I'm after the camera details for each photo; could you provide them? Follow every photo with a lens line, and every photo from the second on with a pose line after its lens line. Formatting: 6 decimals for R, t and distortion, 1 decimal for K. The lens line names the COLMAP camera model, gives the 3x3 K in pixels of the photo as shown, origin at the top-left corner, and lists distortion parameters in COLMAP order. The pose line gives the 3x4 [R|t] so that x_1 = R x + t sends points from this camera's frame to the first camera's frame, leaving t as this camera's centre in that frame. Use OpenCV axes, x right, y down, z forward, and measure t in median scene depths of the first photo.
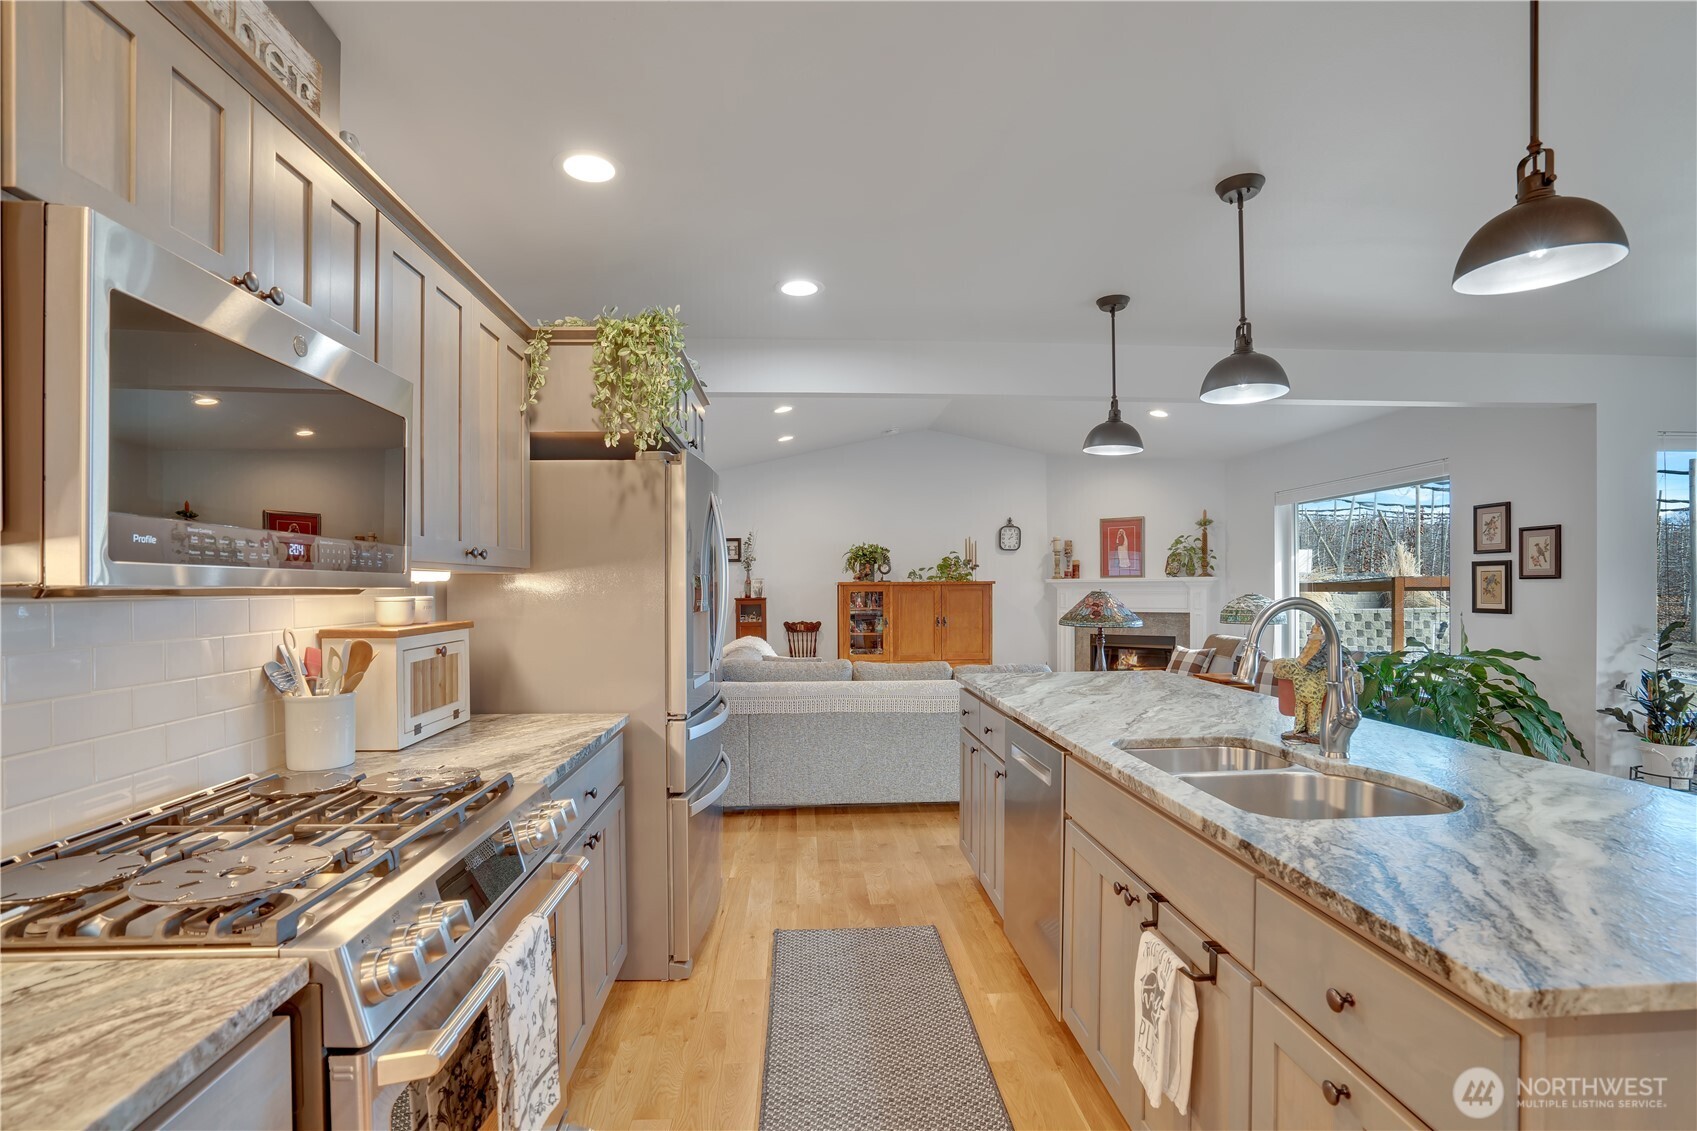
lens RADIAL K [[805.8, 0, 842.5], [0, 805.8, 593.6], [0, 0, 1]] dist [-0.037203, 0.011175]
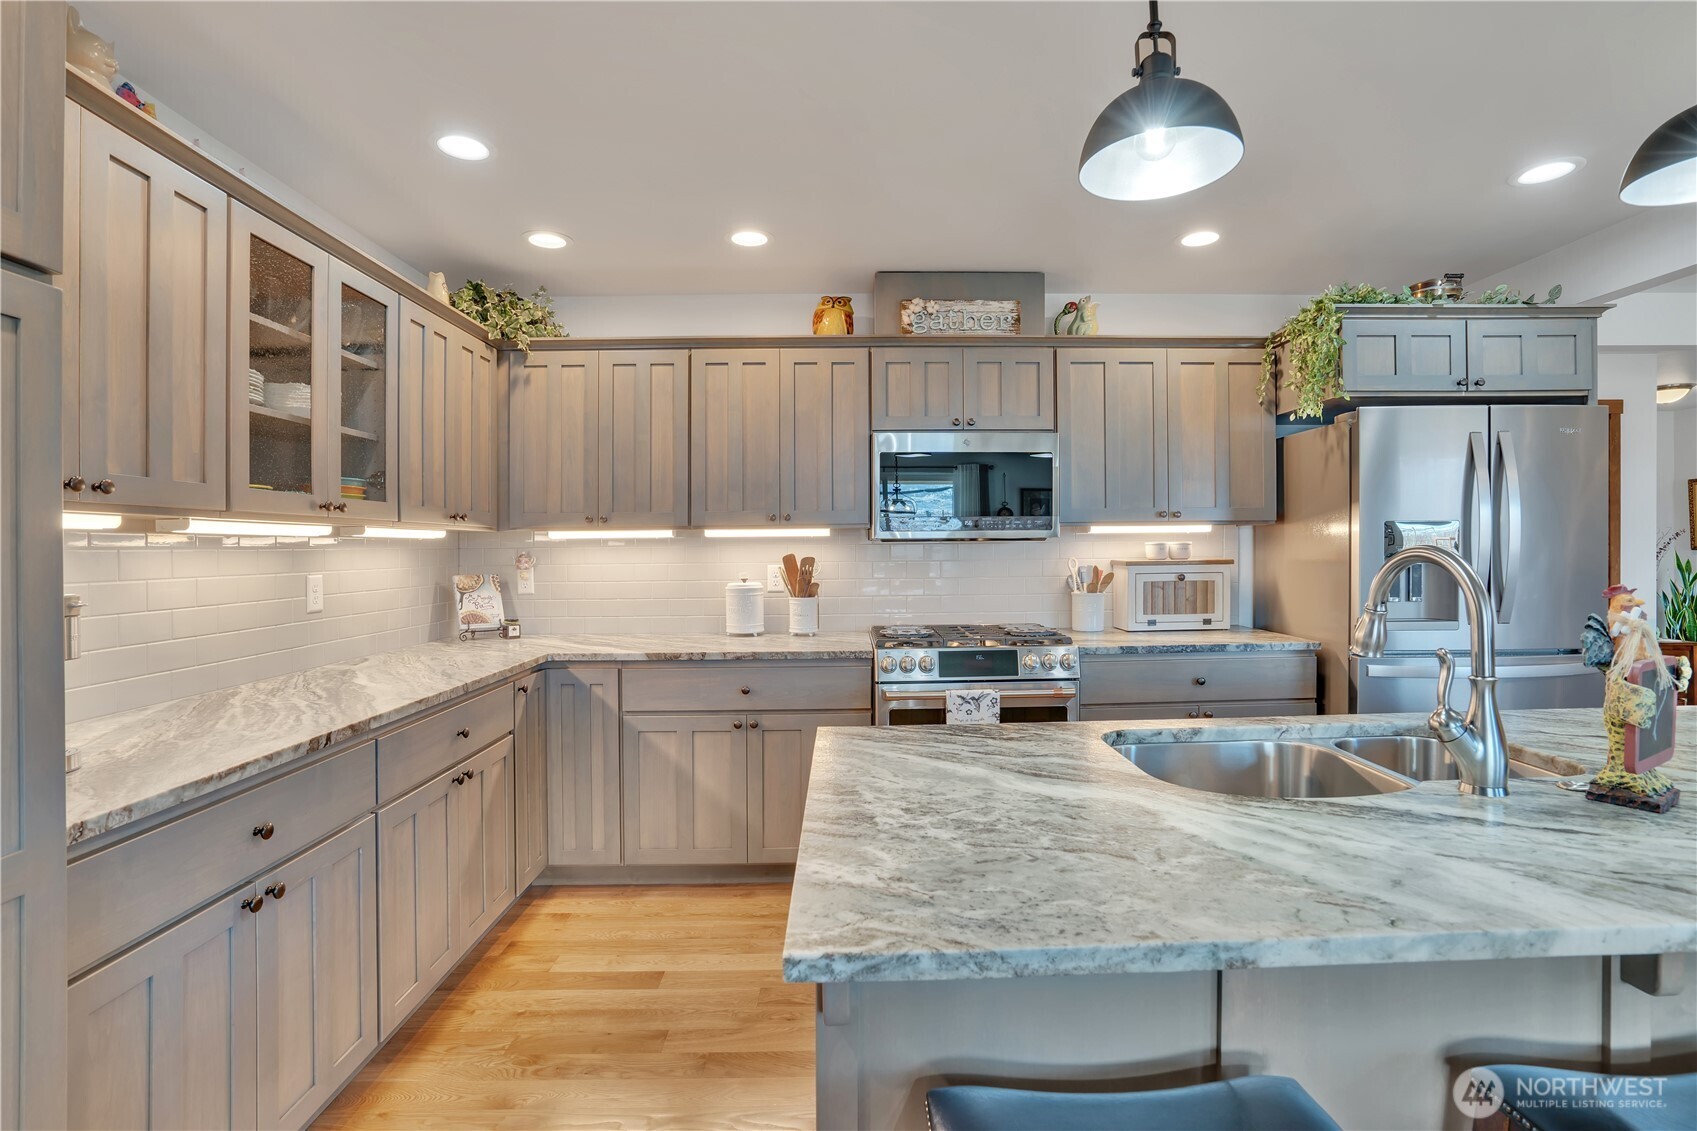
lens RADIAL K [[805.8, 0, 858.2], [0, 805.8, 557.0], [0, 0, 1]] dist [-0.037203, 0.011175]
pose [[-0.028084, 0.022077, -0.999362, 0.302884], [0.001235, 0.999756, 0.022051, -0.000677], [0.999605, -0.000615, -0.028104, 0.117551]]
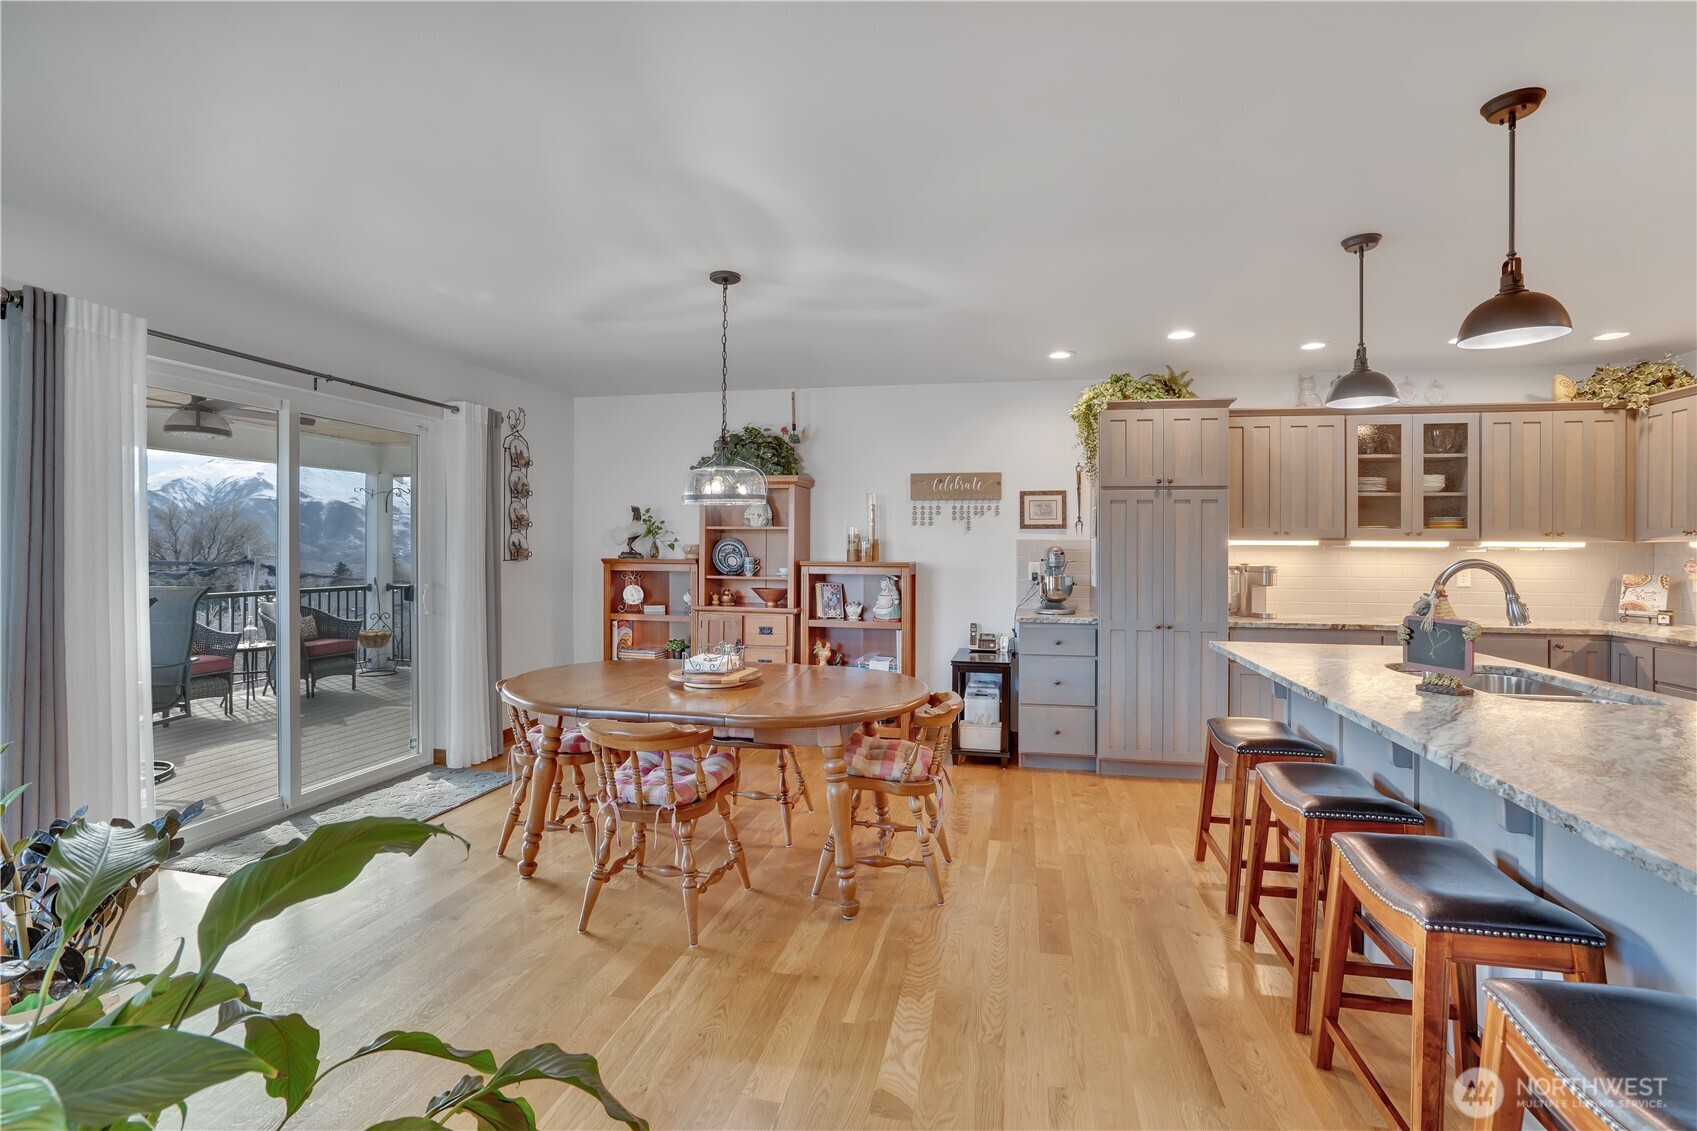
lens RADIAL K [[786.1, 0, 859.9], [0, 786.1, 545.7], [0, 0, 1]] dist [-0.045916, 0.016470]
pose [[-0.967357, -0.000854, 0.253415, 0.281934], [-0.000244, 0.999997, 0.002440, -0.003857], [-0.253416, 0.002298, -0.967355, 0.575832]]
